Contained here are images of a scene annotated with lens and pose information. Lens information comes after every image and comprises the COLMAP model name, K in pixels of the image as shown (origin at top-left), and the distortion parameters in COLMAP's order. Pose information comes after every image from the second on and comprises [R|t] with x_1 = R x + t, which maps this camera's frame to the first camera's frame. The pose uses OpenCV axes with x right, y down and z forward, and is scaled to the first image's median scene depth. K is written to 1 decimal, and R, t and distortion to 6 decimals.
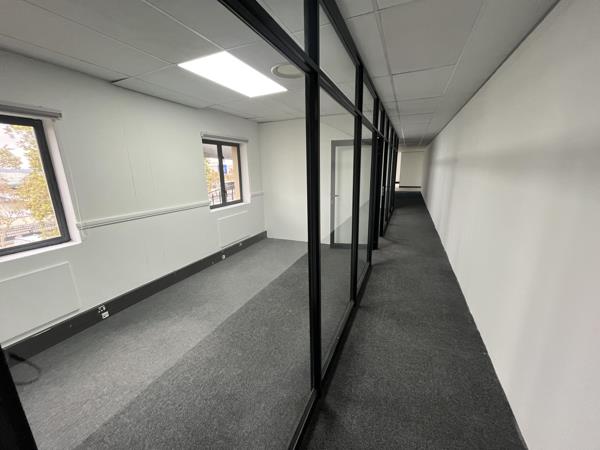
lens RADIAL K [[243.2, 0, 300.0], [0, 243.2, 225.0], [0, 0, 1]] dist [0.000760, -0.000314]
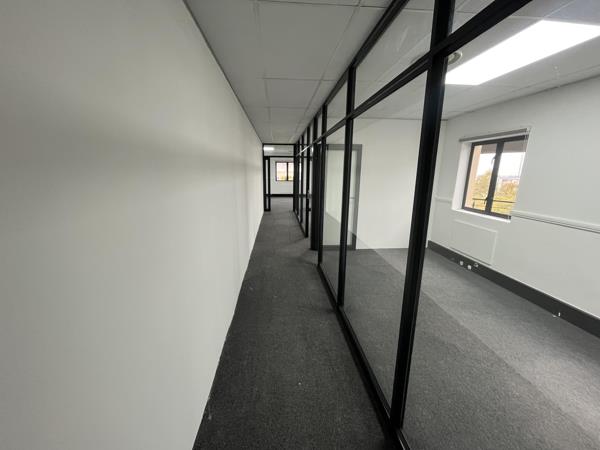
lens RADIAL K [[243.2, 0, 300.0], [0, 243.2, 225.0], [0, 0, 1]] dist [0.000760, -0.000314]
pose [[-0.884851, 0.118083, -0.450660, 0.696089], [-0.092864, 0.903226, 0.418999, -0.364654], [0.456525, 0.412601, -0.788255, 1.490552]]
